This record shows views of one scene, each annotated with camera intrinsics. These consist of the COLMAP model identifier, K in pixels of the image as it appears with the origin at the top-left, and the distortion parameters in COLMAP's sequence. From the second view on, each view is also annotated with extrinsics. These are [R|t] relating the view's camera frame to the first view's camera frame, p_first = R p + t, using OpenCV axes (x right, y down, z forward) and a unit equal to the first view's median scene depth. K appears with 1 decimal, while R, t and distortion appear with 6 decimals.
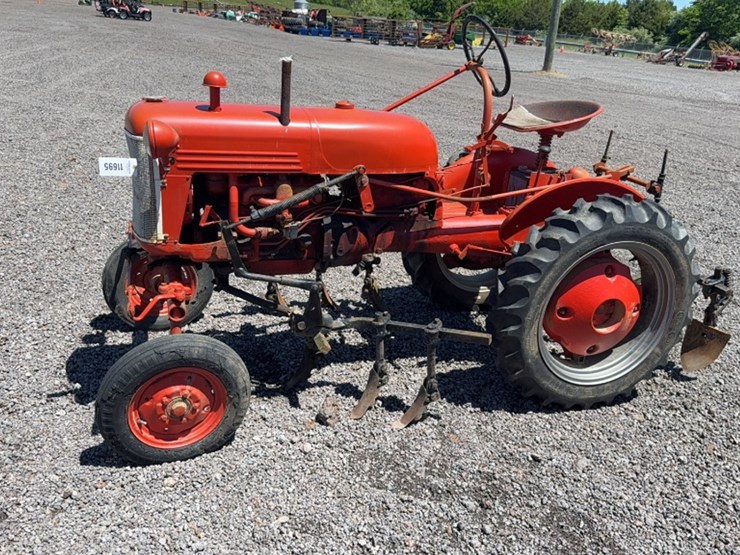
lens RADIAL K [[659.3, 0, 371.5], [0, 659.3, 276.5], [0, 0, 1]] dist [0.041470, -0.047982]
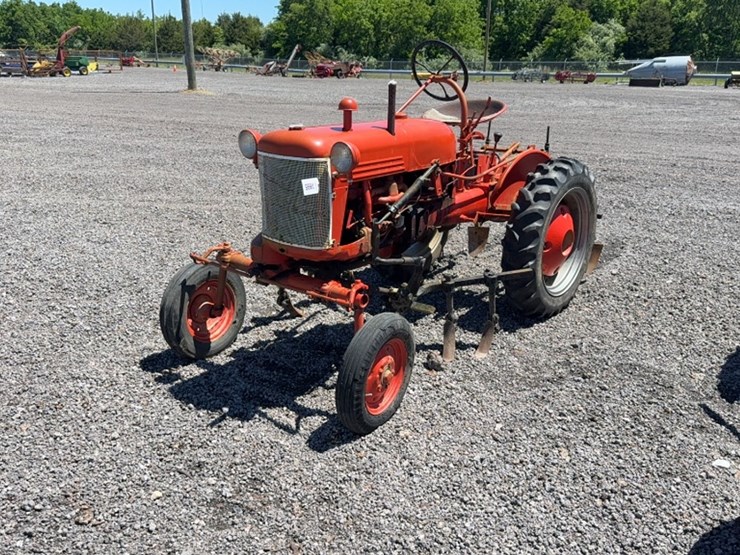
lens RADIAL K [[659.3, 0, 368.2], [0, 659.3, 278.6], [0, 0, 1]] dist [0.041470, -0.047982]
pose [[0.848602, -0.227880, 0.477435, -0.110790], [0.238639, 0.970326, 0.038975, -0.003573], [-0.472150, 0.080860, 0.877802, -0.006506]]
